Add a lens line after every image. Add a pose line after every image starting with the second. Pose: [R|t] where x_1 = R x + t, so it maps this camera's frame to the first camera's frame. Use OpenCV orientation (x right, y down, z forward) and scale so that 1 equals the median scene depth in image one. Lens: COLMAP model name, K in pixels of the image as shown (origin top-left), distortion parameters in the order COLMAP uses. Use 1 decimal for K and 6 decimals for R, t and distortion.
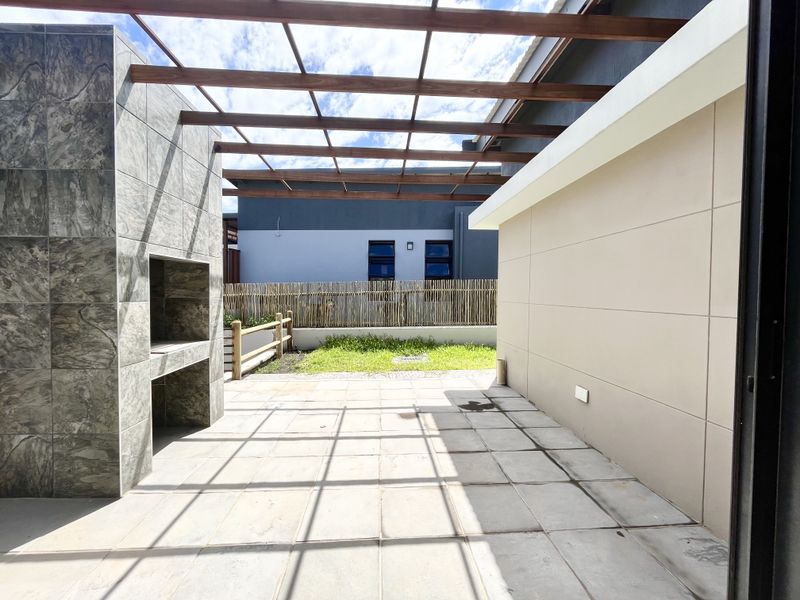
lens RADIAL K [[322.9, 0, 396.5], [0, 322.9, 301.4], [0, 0, 1]] dist [0.001244, 0.000110]
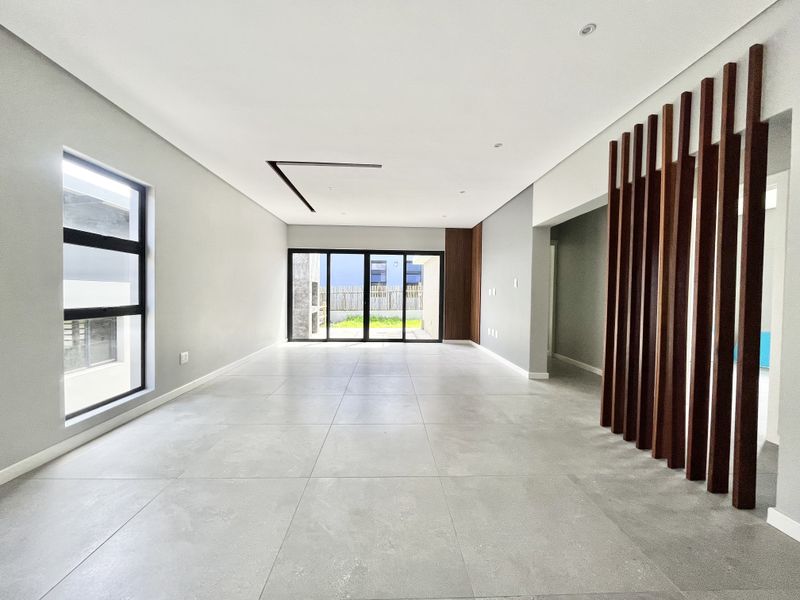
lens RADIAL K [[322.9, 0, 392.1], [0, 322.9, 301.7], [0, 0, 1]] dist [0.001244, 0.000110]
pose [[0.999258, 0.020661, -0.032516, 0.378251], [-0.020481, 0.999773, 0.005857, 0.062944], [0.032630, -0.005187, 0.999454, -3.152582]]
